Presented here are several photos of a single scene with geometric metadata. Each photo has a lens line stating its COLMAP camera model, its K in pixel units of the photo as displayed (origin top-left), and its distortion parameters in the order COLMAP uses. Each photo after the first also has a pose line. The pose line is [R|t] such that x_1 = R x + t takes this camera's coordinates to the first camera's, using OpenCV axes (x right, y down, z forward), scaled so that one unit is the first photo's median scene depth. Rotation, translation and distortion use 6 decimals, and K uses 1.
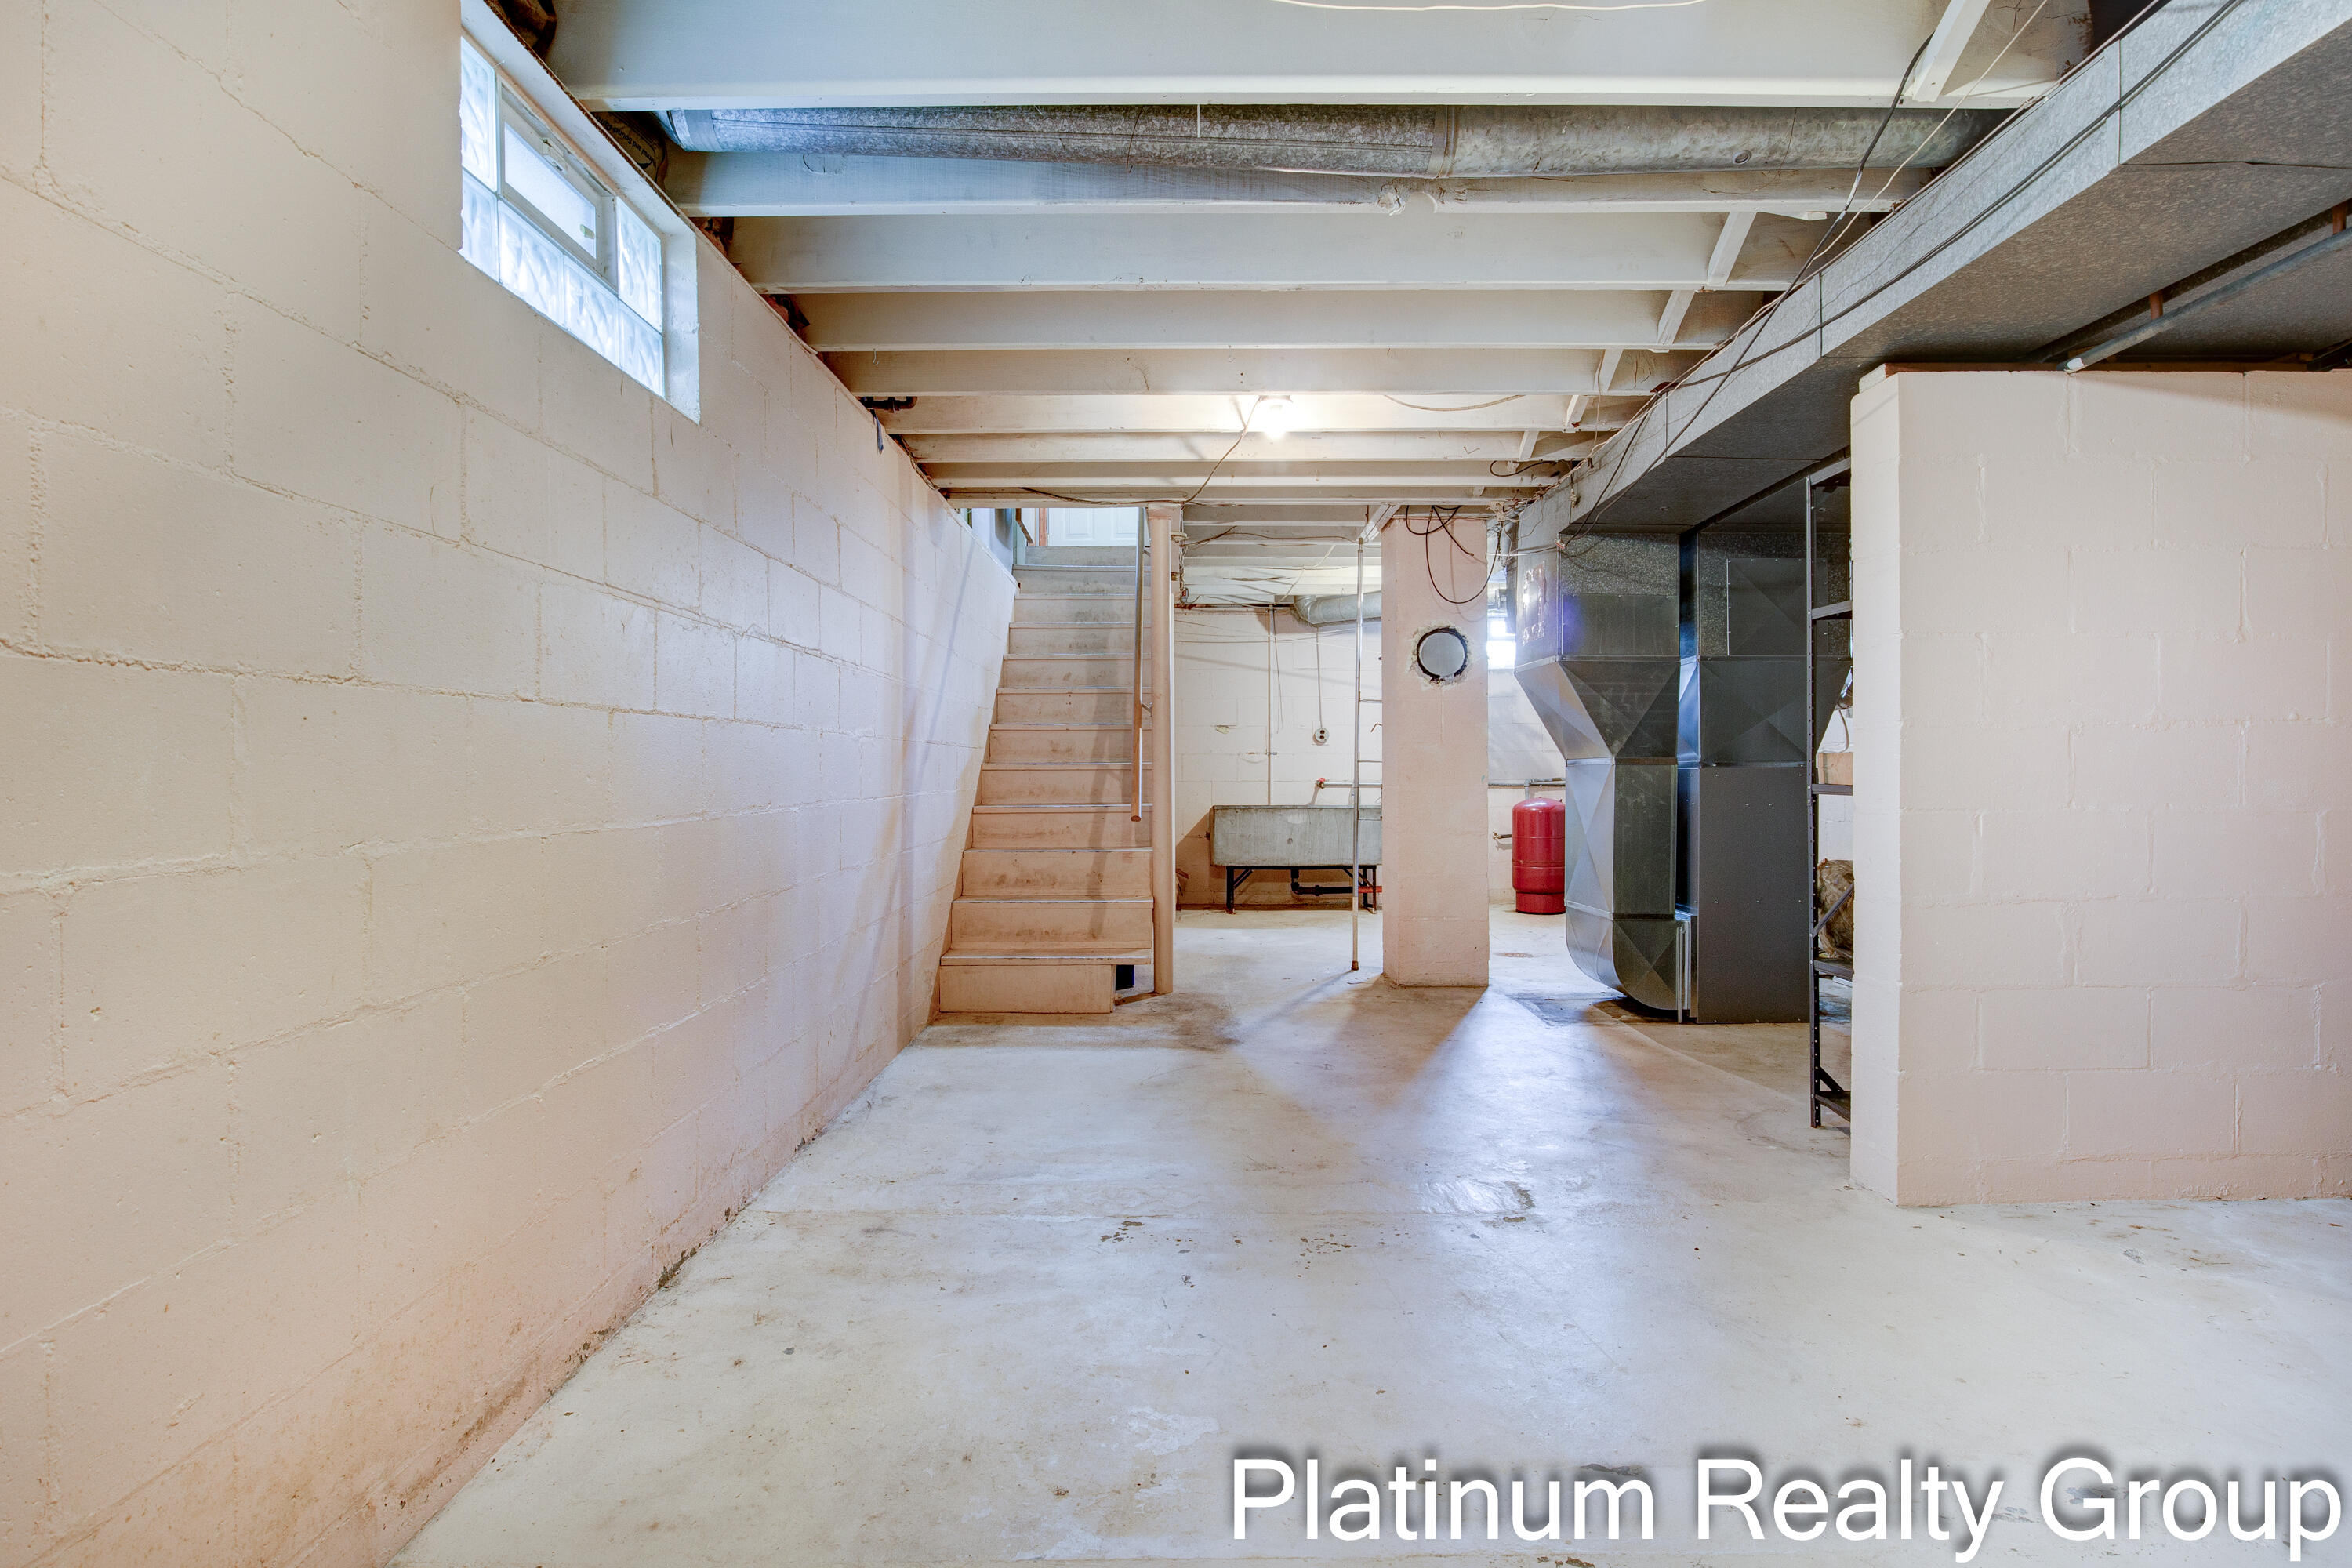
lens RADIAL K [[1202.3, 0, 1180.1], [0, 1202.3, 773.3], [0, 0, 1]] dist [-0.031228, 0.009062]
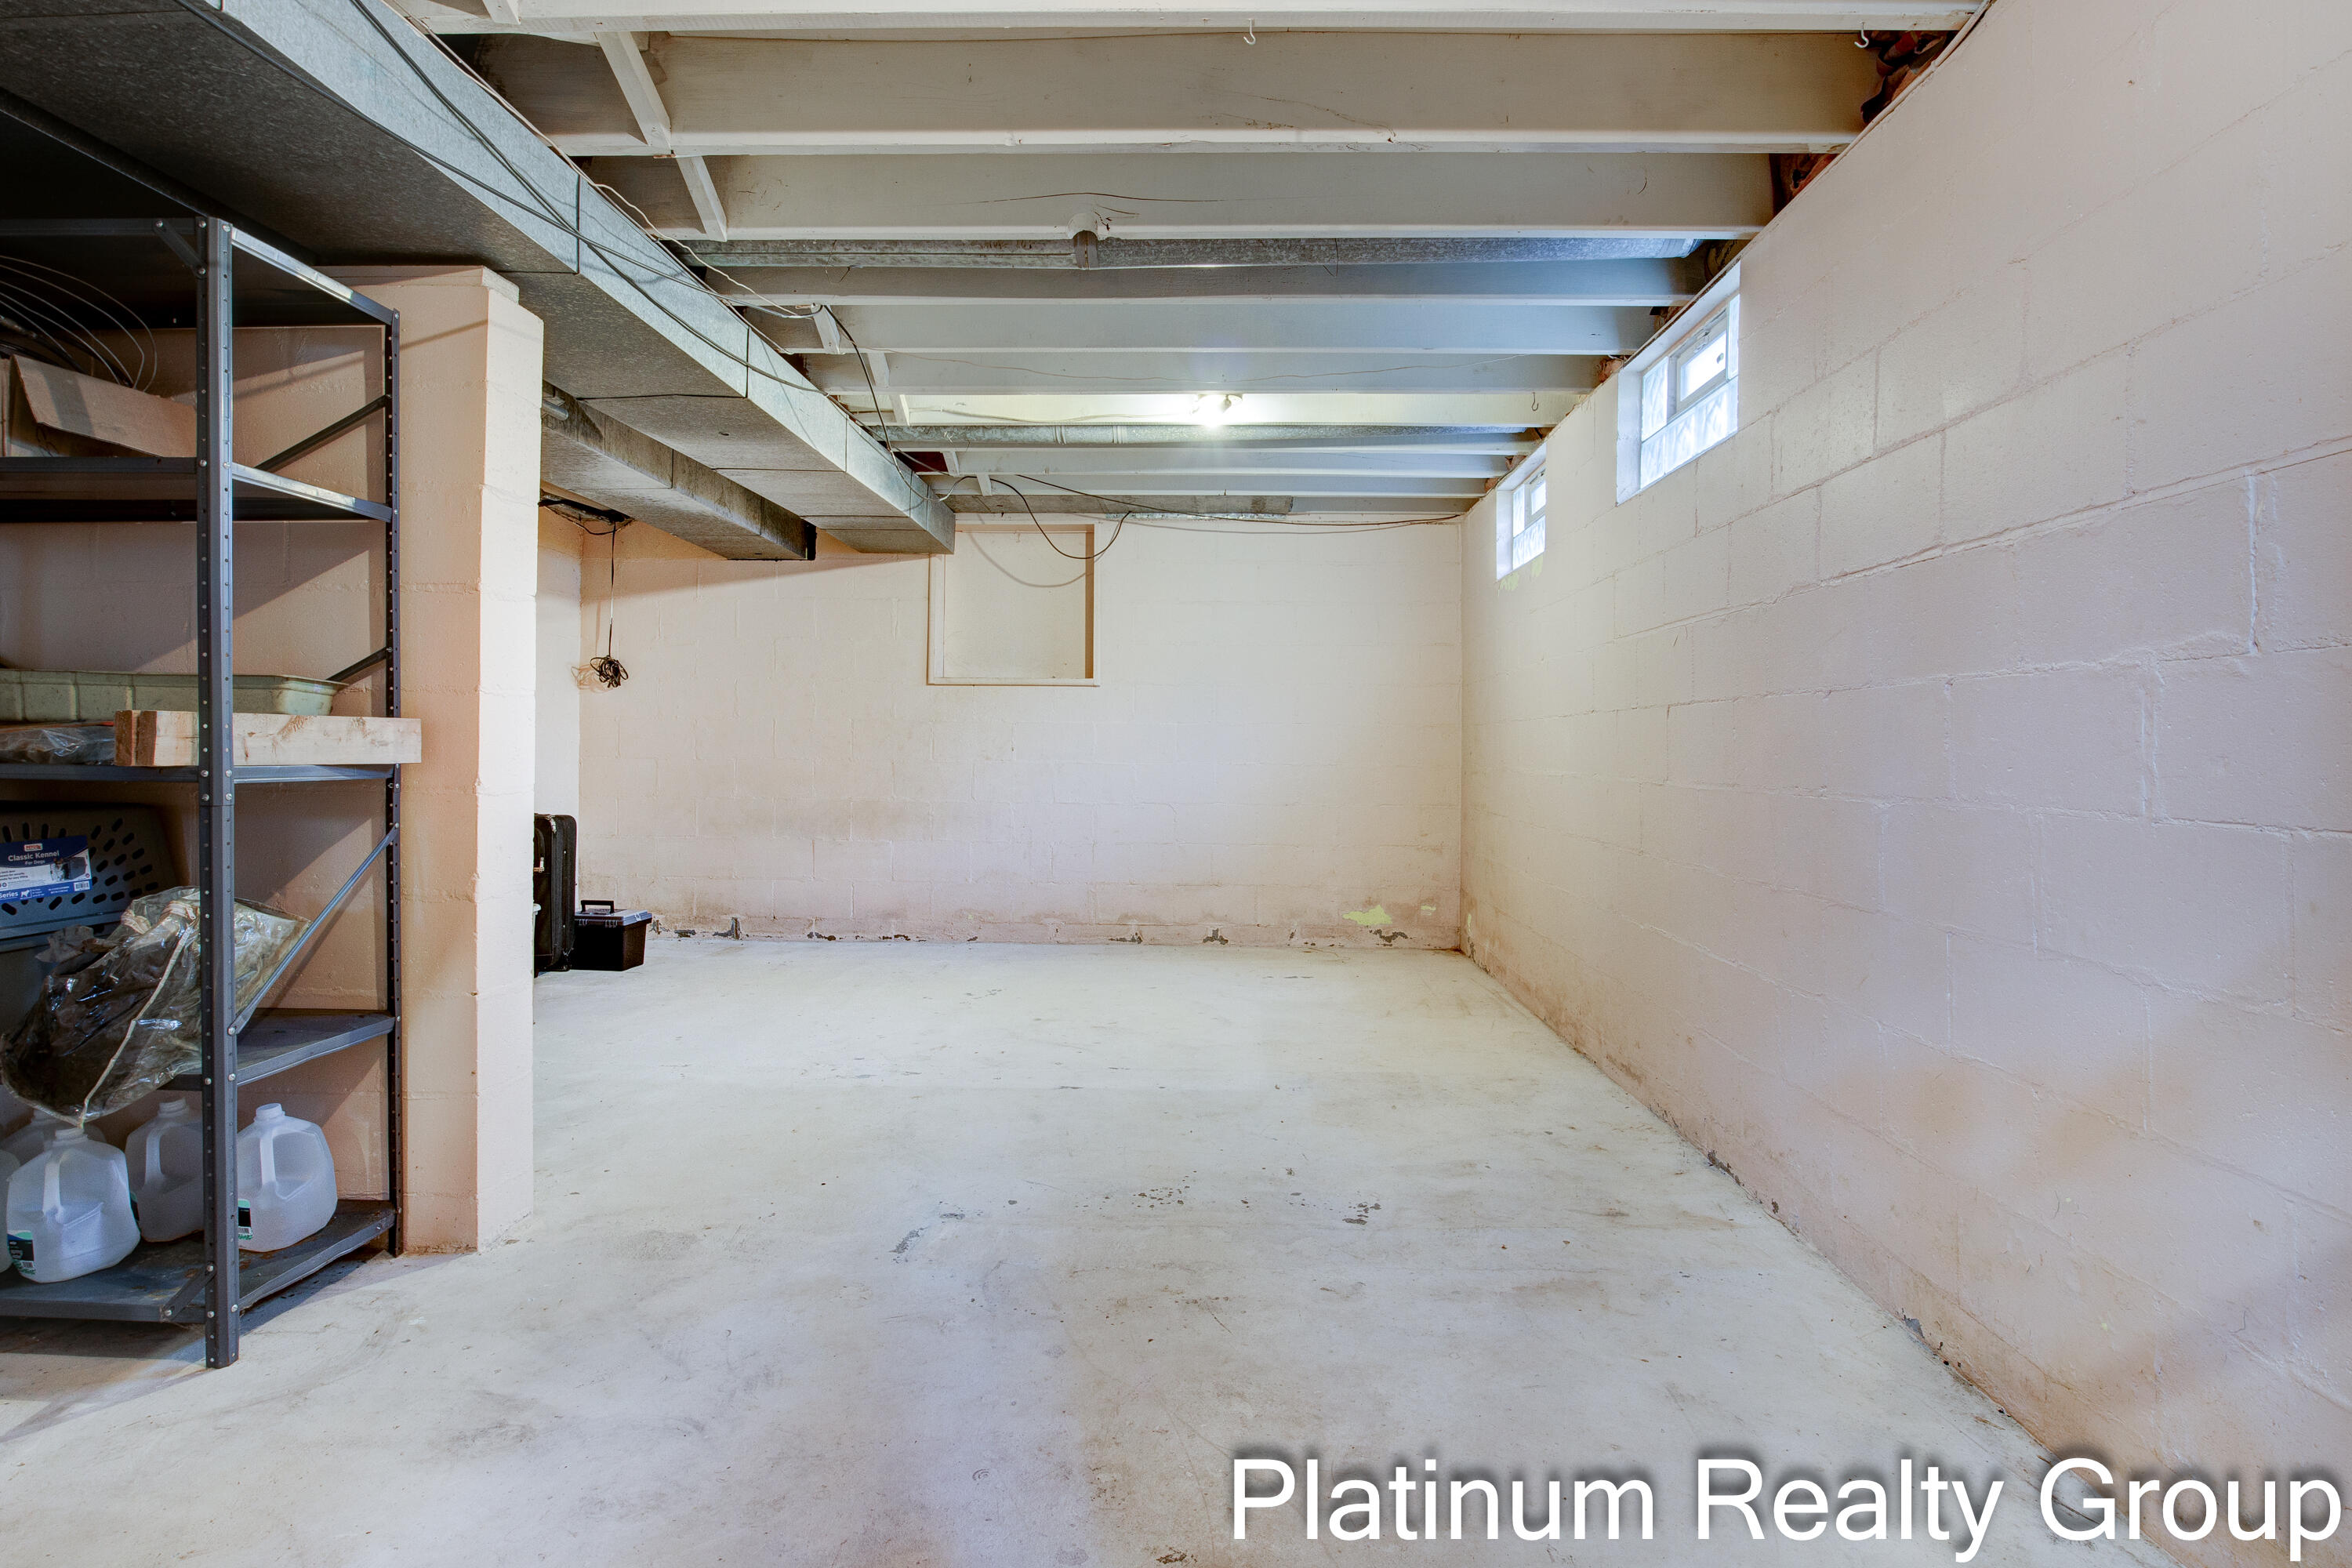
lens RADIAL K [[1202.3, 0, 1180.1], [0, 1202.3, 773.3], [0, 0, 1]] dist [-0.031228, 0.009062]
pose [[-0.999573, -0.002508, 0.029117, 0.073403], [-0.001826, 0.999724, 0.023404, -0.002158], [-0.029168, 0.023341, -0.999302, 1.974232]]
